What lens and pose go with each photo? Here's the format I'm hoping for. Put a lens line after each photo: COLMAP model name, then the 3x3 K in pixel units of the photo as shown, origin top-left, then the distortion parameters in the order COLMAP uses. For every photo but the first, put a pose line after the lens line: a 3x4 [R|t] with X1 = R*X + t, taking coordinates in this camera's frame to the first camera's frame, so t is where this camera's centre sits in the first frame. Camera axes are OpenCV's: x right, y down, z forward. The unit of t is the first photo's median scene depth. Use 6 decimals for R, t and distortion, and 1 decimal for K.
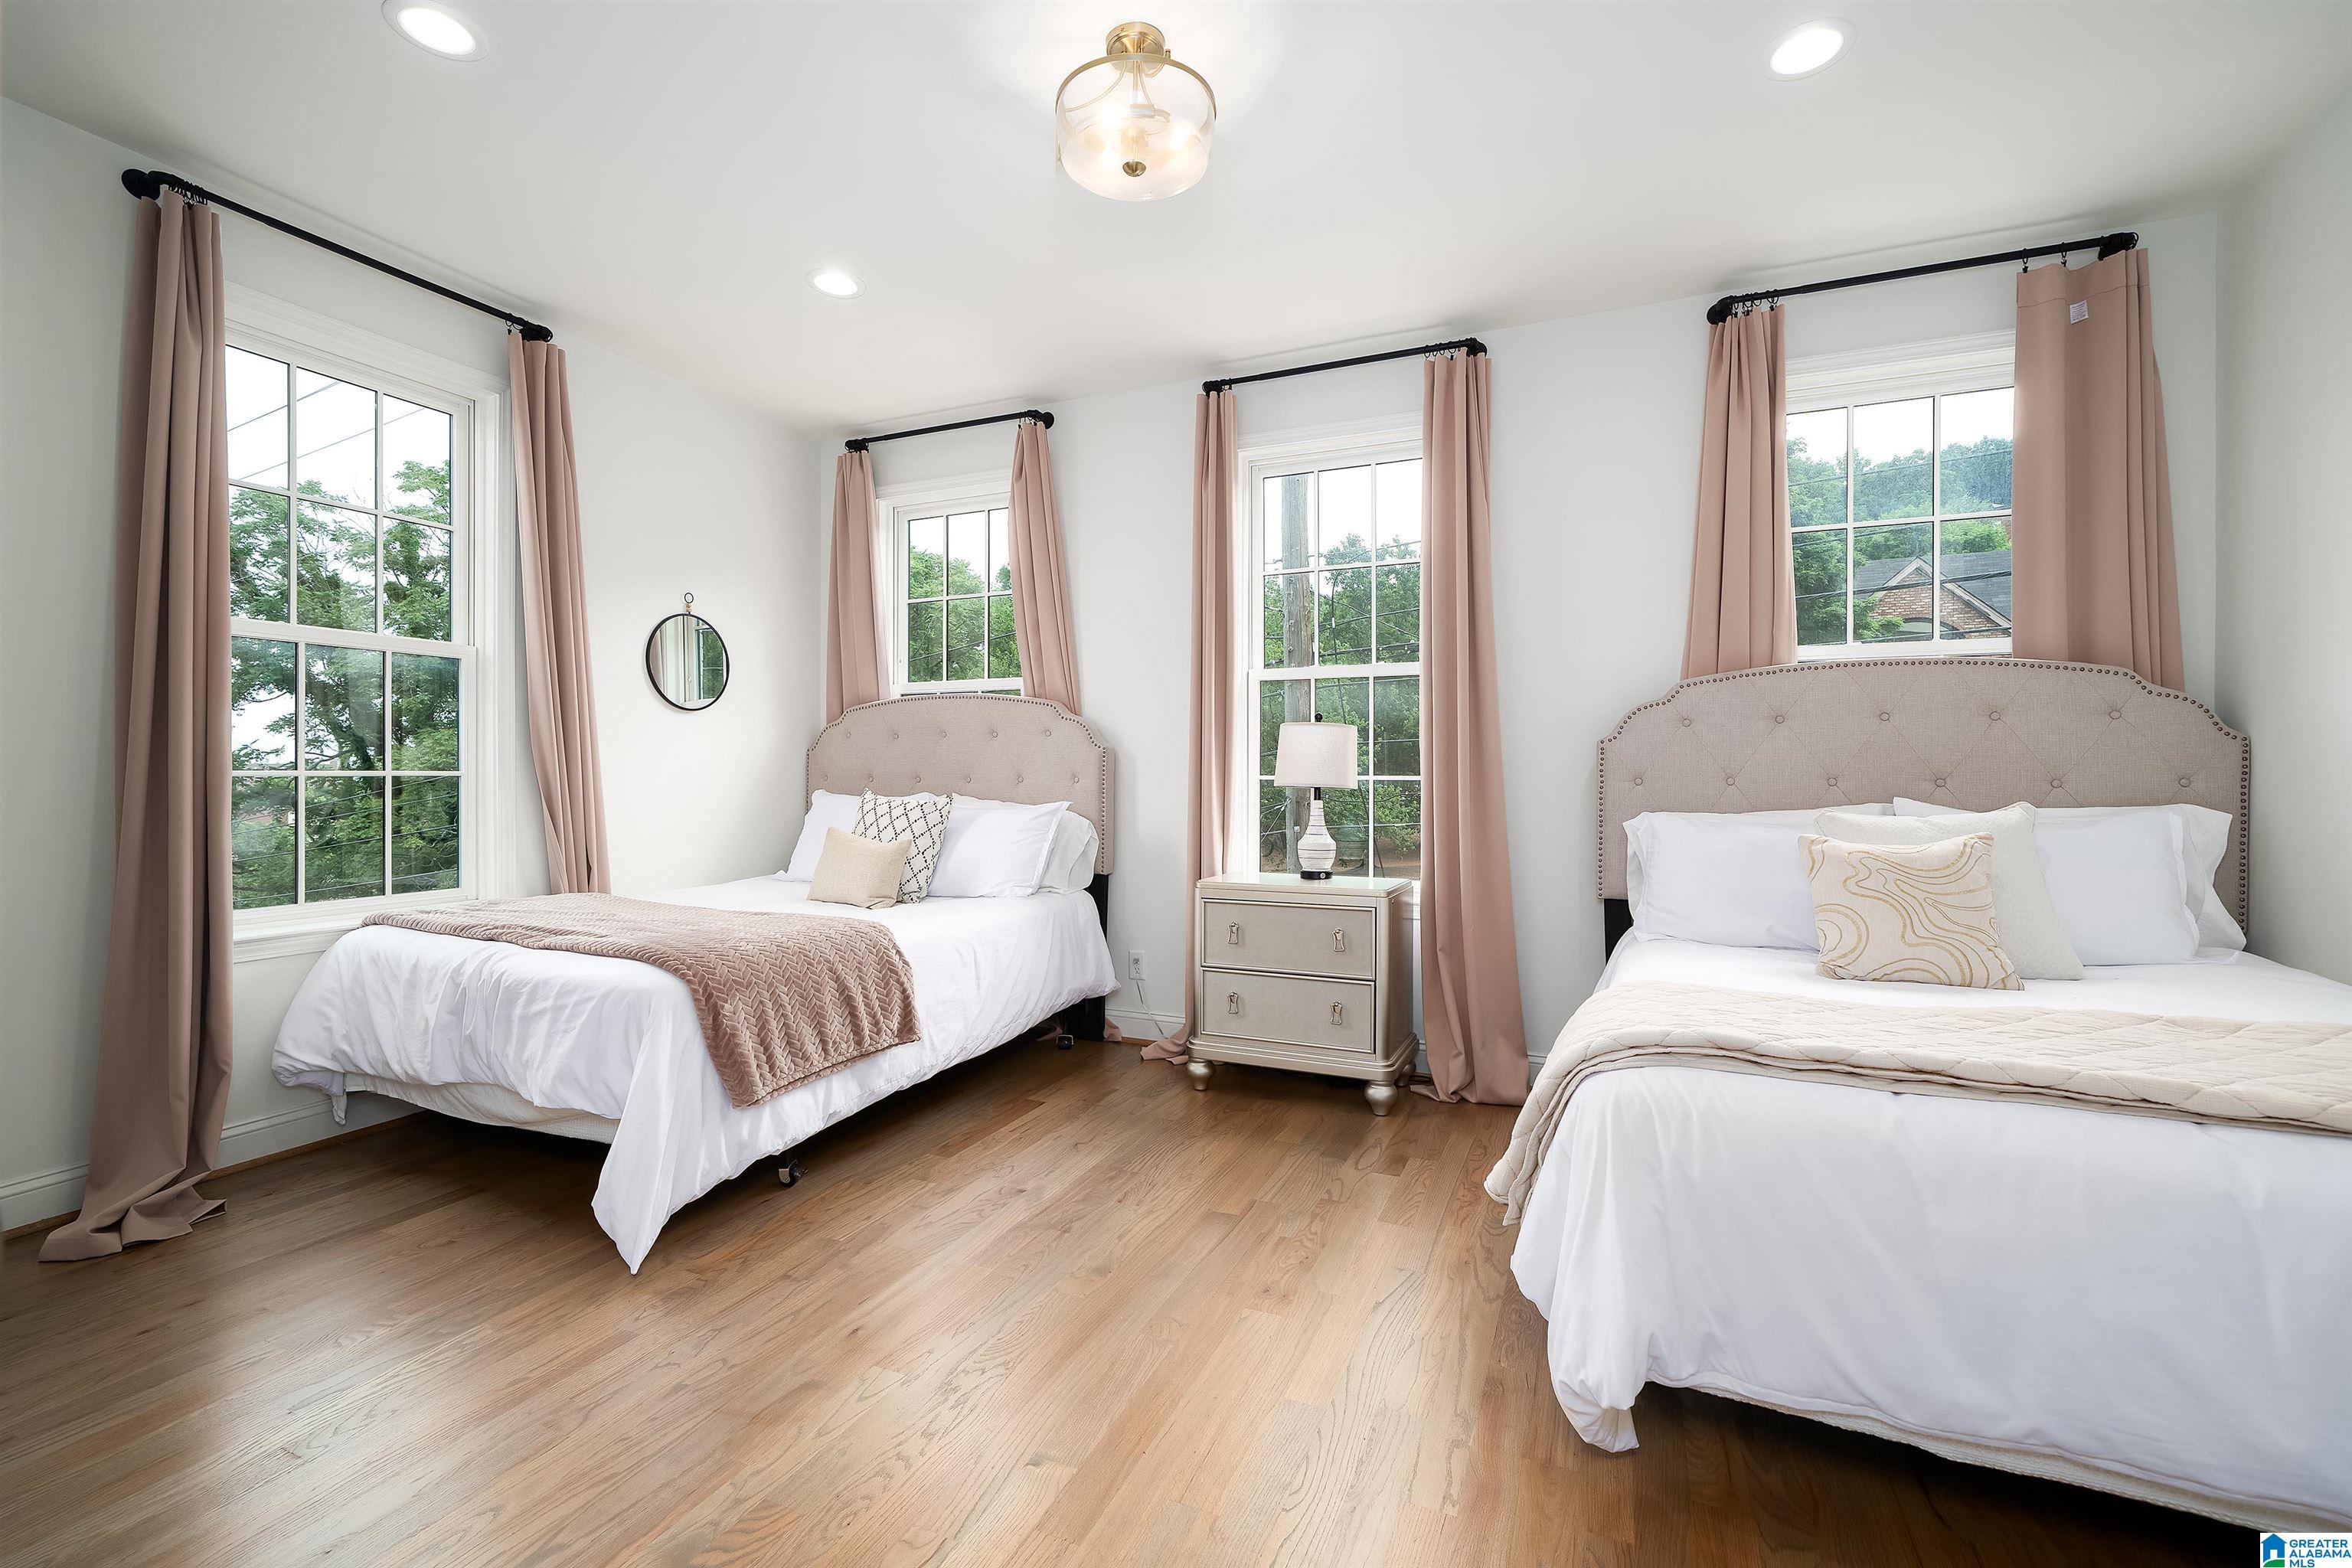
lens RADIAL K [[1004.2, 0, 1164.6], [0, 1004.2, 775.2], [0, 0, 1]] dist [-0.000377, 0.000150]
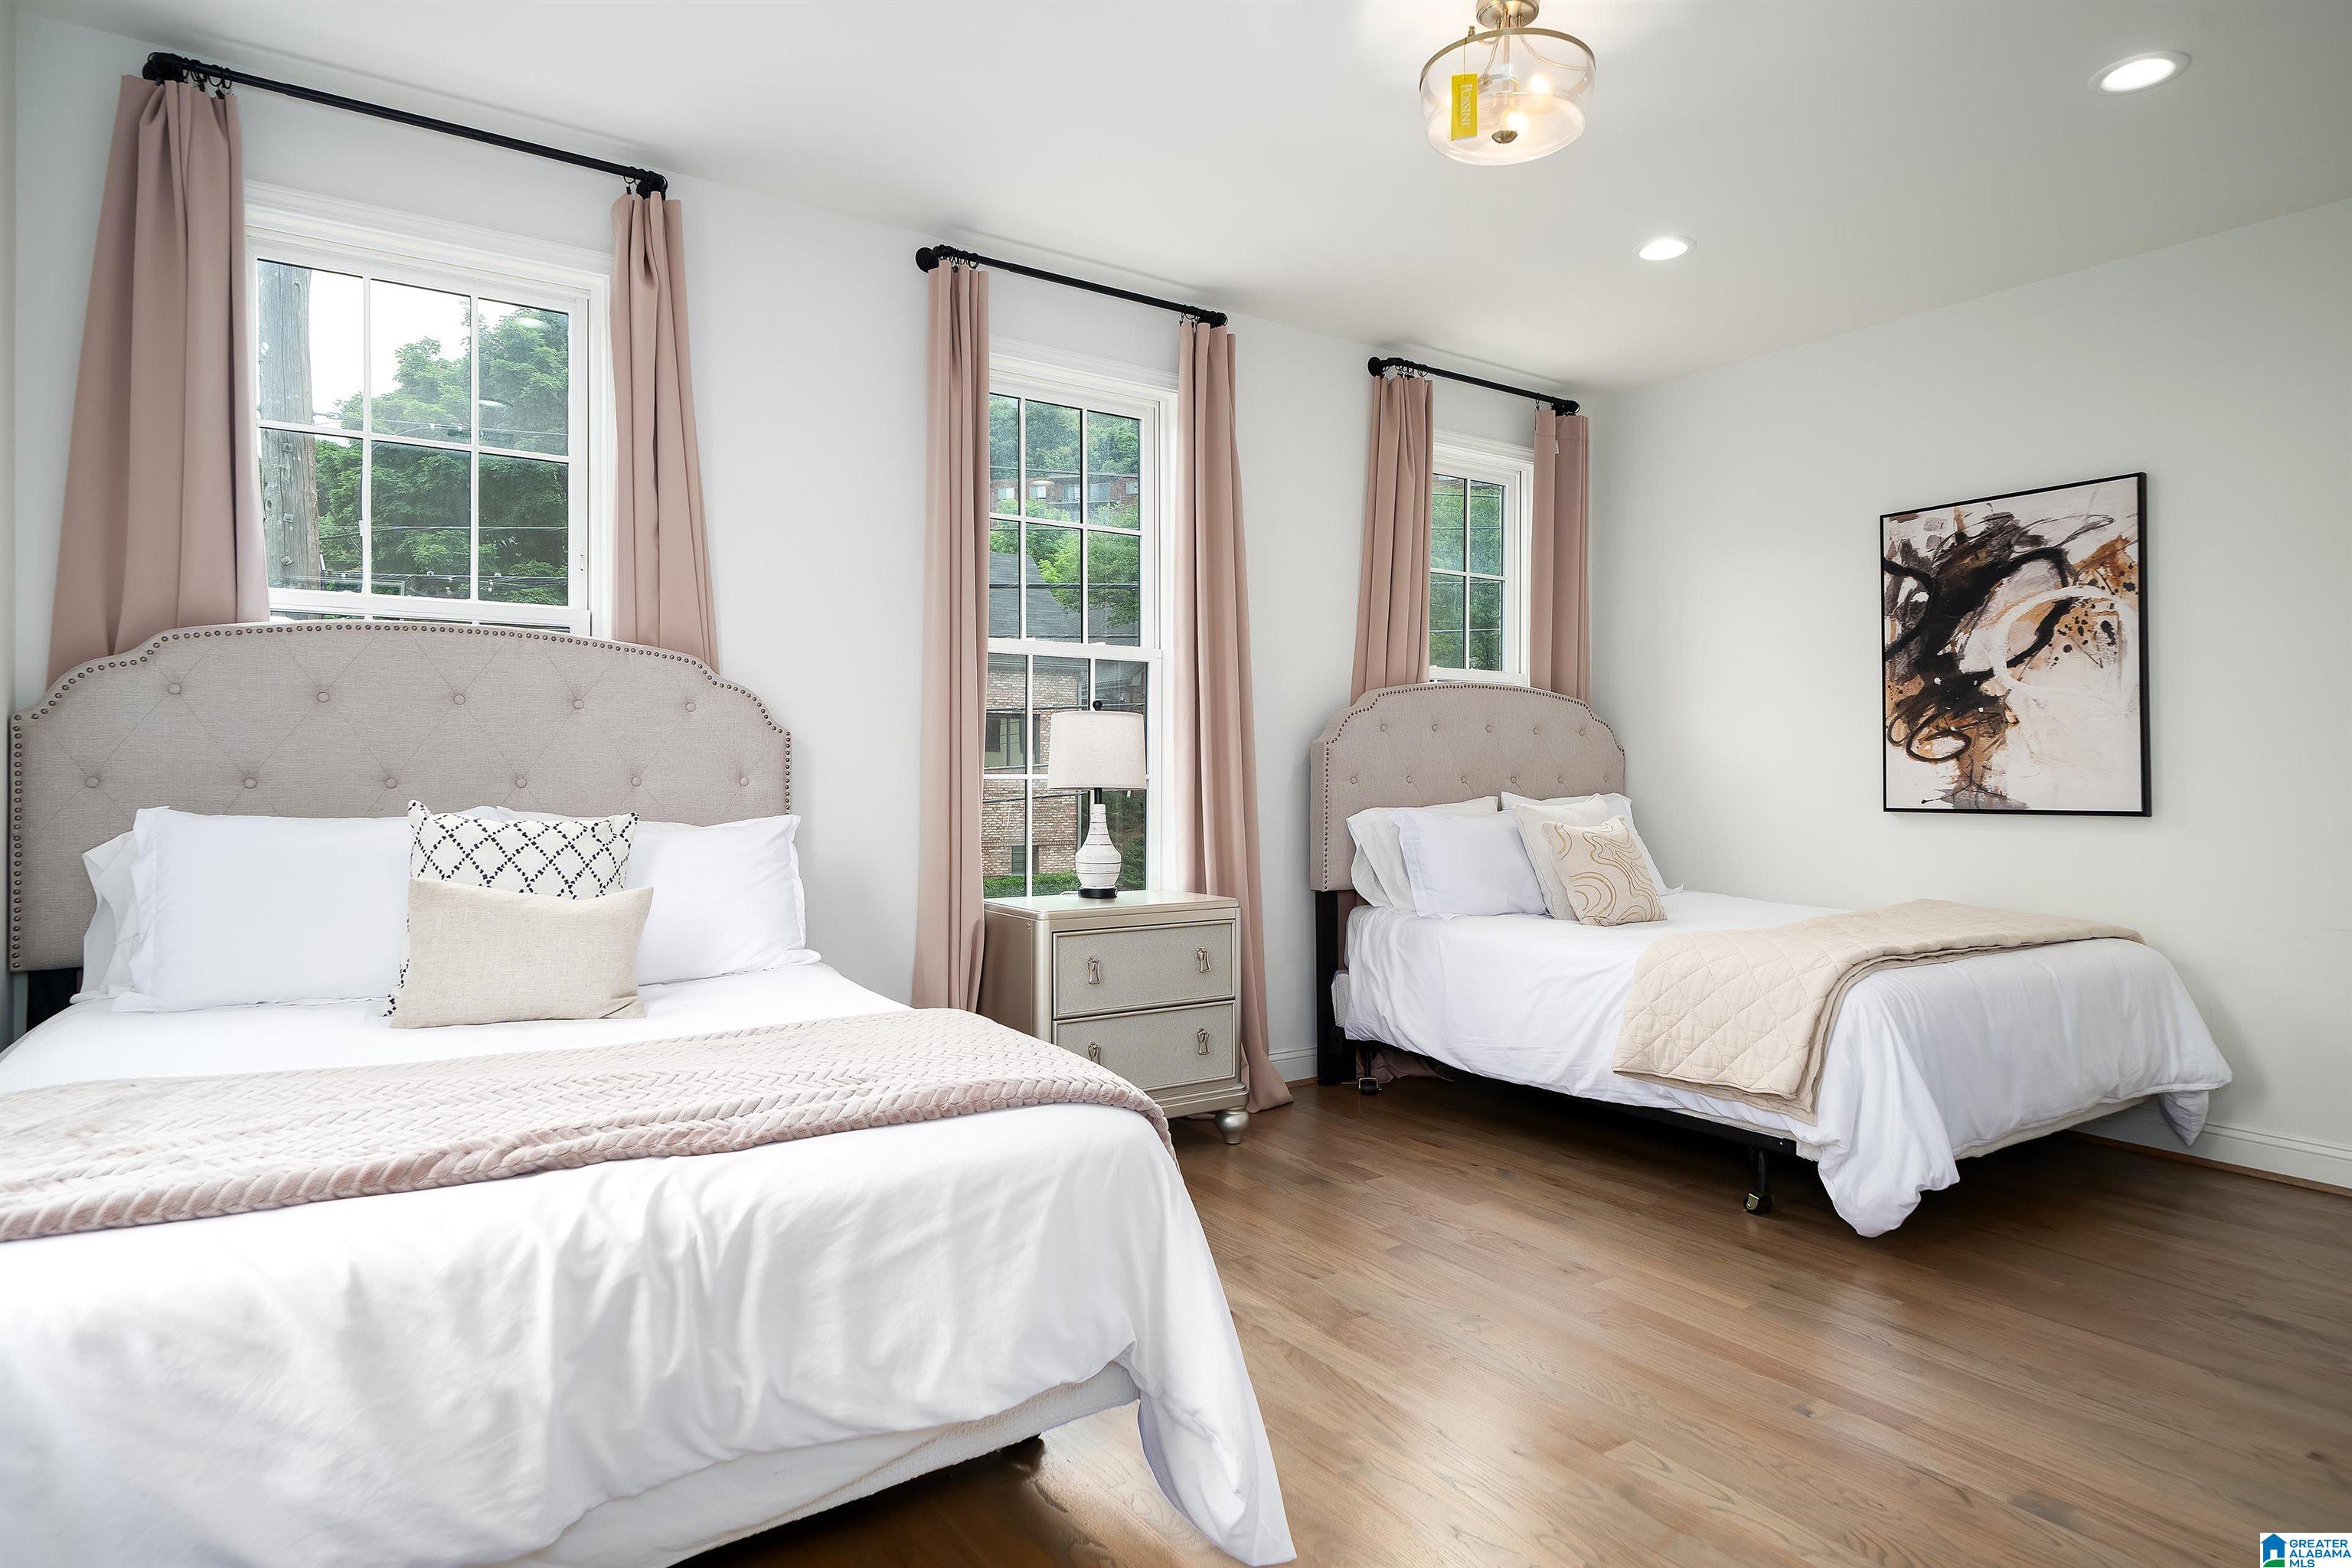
lens RADIAL K [[1335.3, 0, 1169.6], [0, 1335.3, 764.7], [0, 0, 1]] dist [0.000897, -0.002048]
pose [[0.534614, 0.001978, 0.845094, -0.782039], [-0.005120, 0.999986, 0.000899, -0.009382], [-0.845081, -0.004808, 0.534617, 0.362756]]
